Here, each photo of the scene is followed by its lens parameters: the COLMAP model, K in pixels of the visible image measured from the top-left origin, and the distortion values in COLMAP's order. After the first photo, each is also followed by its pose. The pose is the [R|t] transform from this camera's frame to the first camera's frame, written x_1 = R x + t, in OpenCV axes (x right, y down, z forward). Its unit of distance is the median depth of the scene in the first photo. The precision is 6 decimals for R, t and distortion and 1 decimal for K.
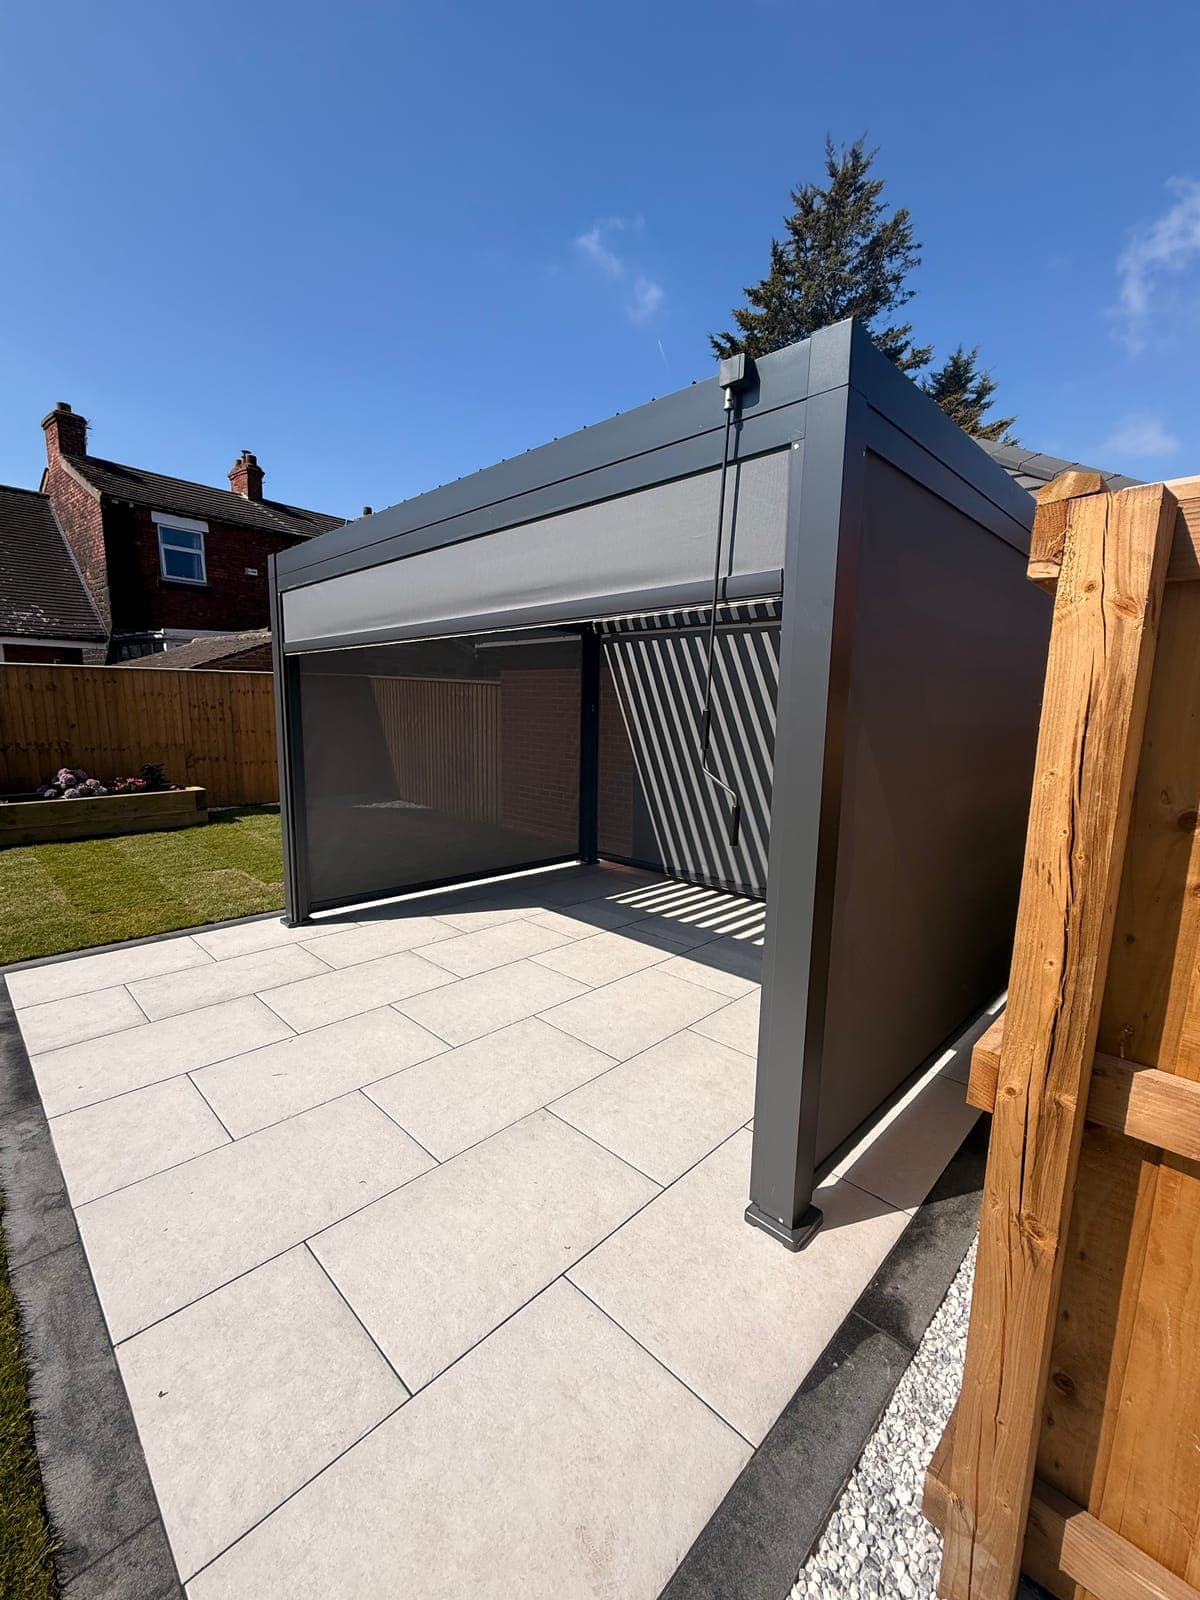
lens RADIAL K [[650.7, 0, 600.0], [0, 650.7, 800.0], [0, 0, 1]] dist [-0.000026, -0.000188]
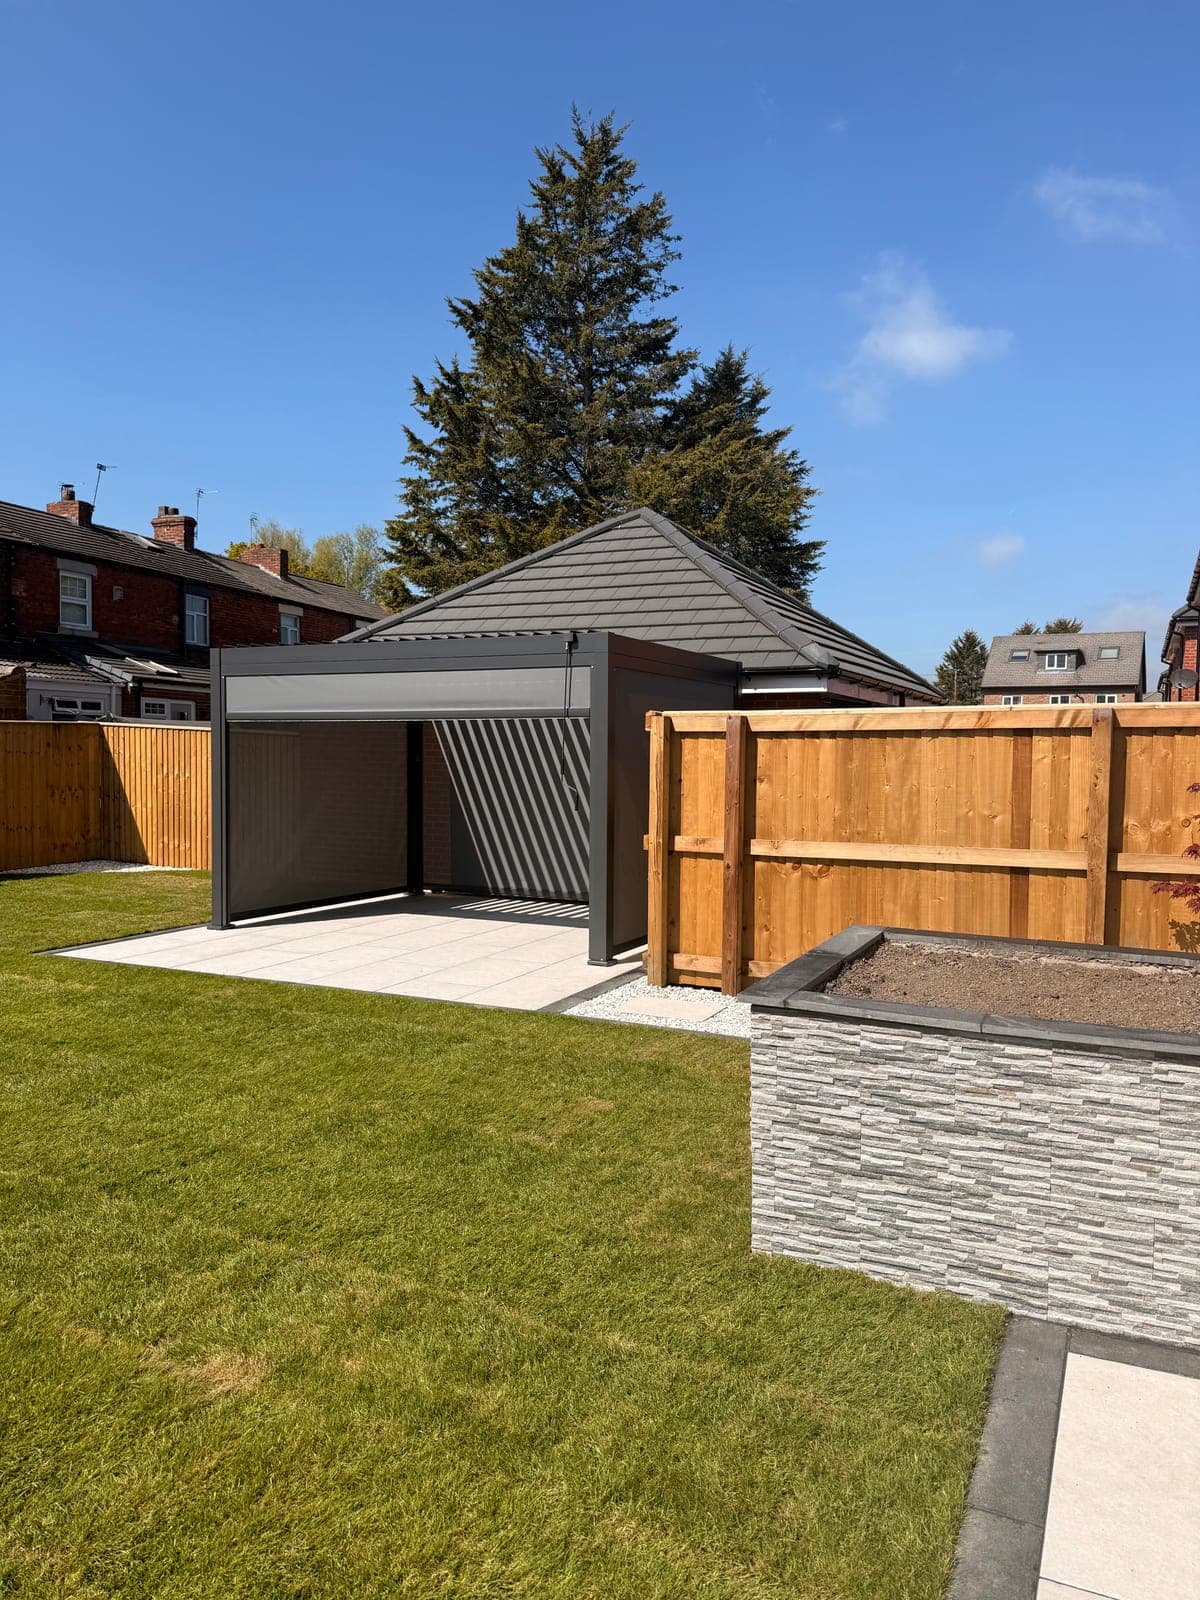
lens RADIAL K [[1135.0, 0, 600.0], [0, 1135.0, 800.0], [0, 0, 1]] dist [0.217397, -0.423974]
pose [[0.948460, -0.024326, 0.315963, -0.517526], [0.055919, 0.994251, -0.091310, 0.203803], [-0.311925, 0.104272, 0.944368, -1.508130]]
